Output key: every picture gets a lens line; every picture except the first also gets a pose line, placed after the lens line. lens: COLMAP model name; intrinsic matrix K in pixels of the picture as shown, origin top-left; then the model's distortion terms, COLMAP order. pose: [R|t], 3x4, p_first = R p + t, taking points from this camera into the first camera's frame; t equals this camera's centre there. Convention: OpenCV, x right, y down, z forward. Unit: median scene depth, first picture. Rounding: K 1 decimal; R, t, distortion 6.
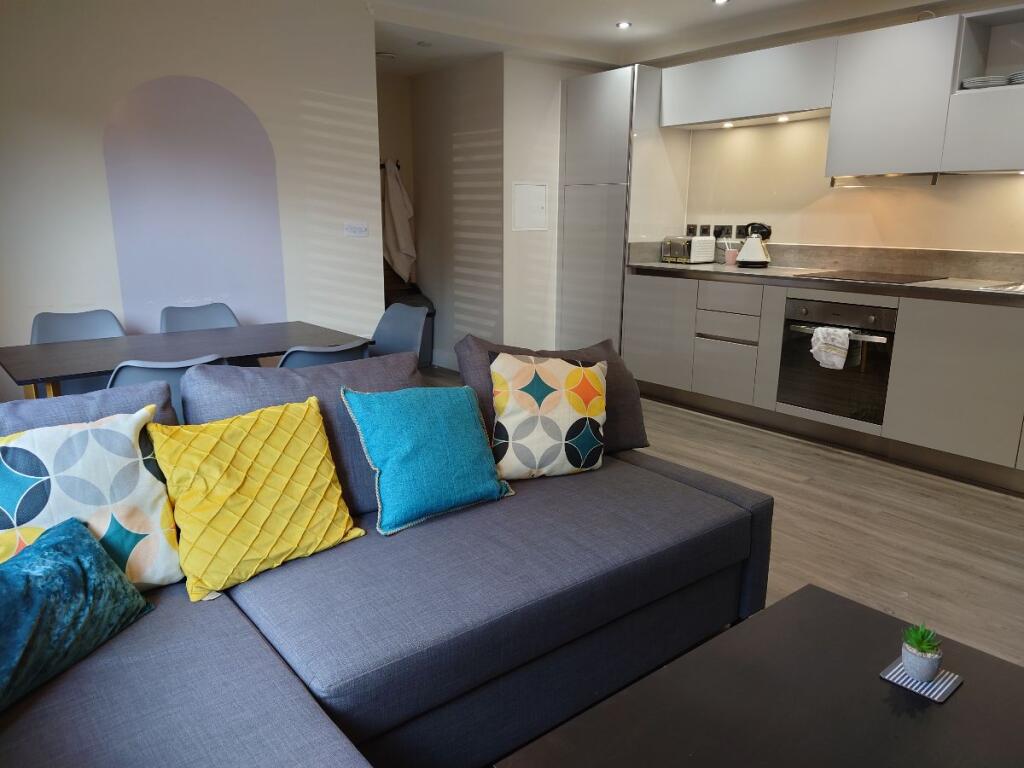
lens RADIAL K [[735.3, 0, 513.0], [0, 735.3, 389.2], [0, 0, 1]] dist [0.076413, -0.070118]
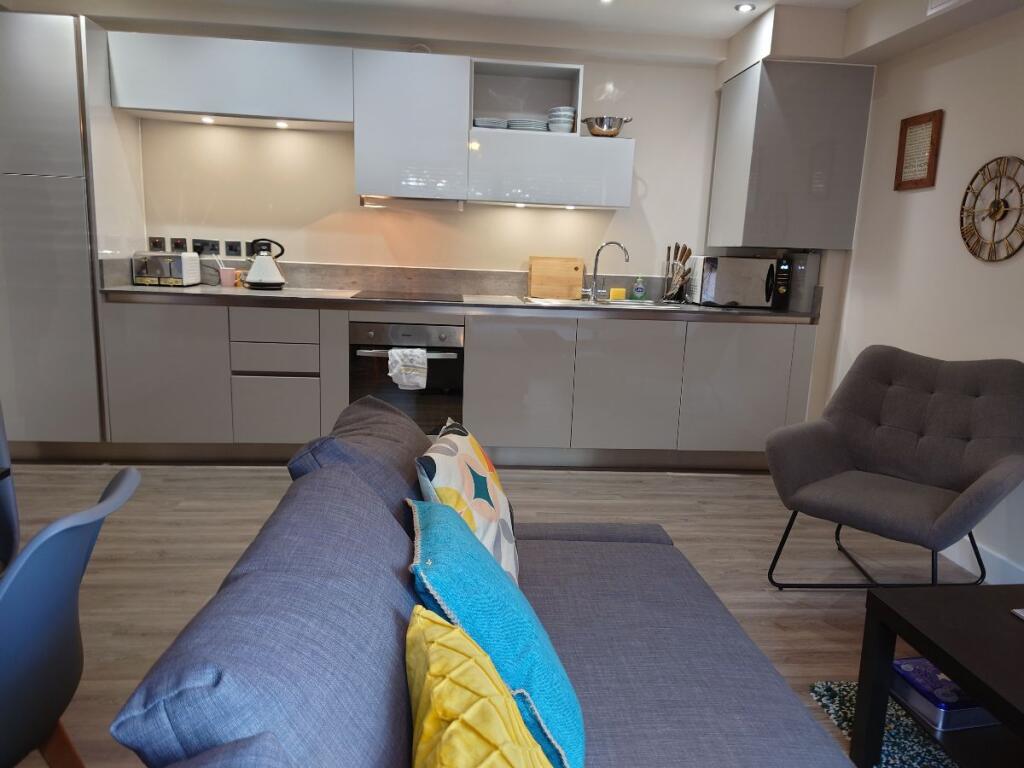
lens RADIAL K [[735.3, 0, 513.0], [0, 735.3, 389.2], [0, 0, 1]] dist [0.076413, -0.070118]
pose [[0.552559, -0.148215, 0.820189, -0.267262], [0.159720, 0.984654, 0.070333, -0.066600], [-0.818027, 0.092137, 0.567753, 0.290730]]
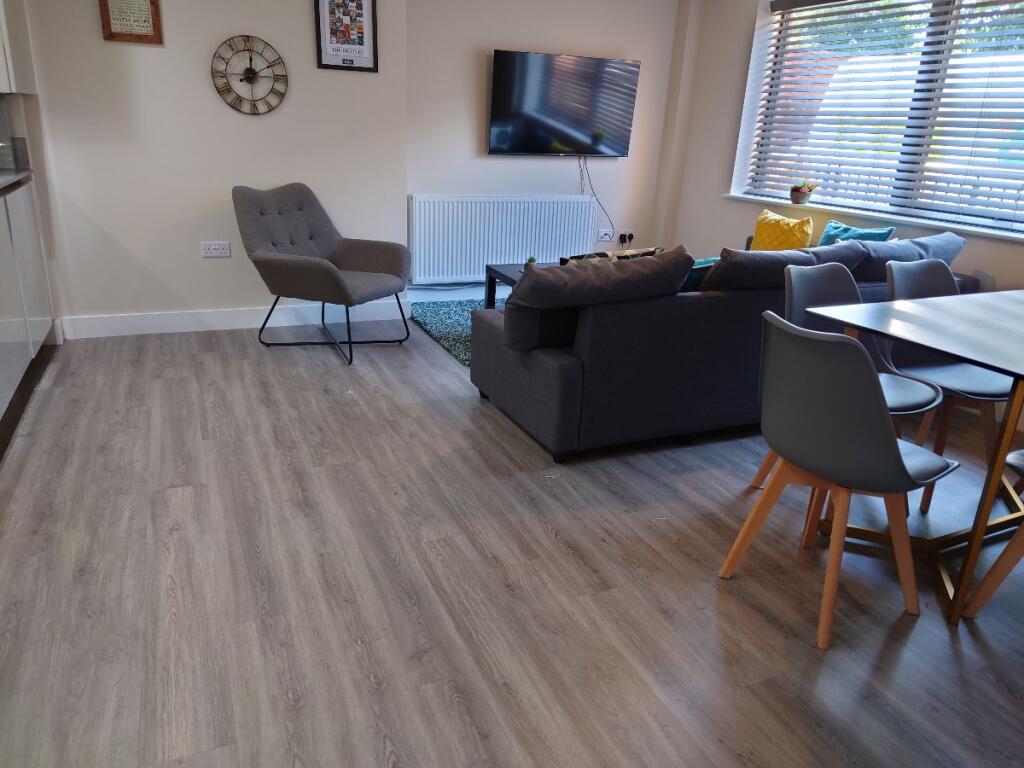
lens RADIAL K [[735.3, 0, 513.0], [0, 735.3, 389.2], [0, 0, 1]] dist [0.076413, -0.070118]
pose [[-0.966373, -0.137878, 0.217057, -0.048464], [0.001411, 0.841245, 0.540653, -0.276878], [-0.257142, 0.522778, -0.812761, 1.157720]]
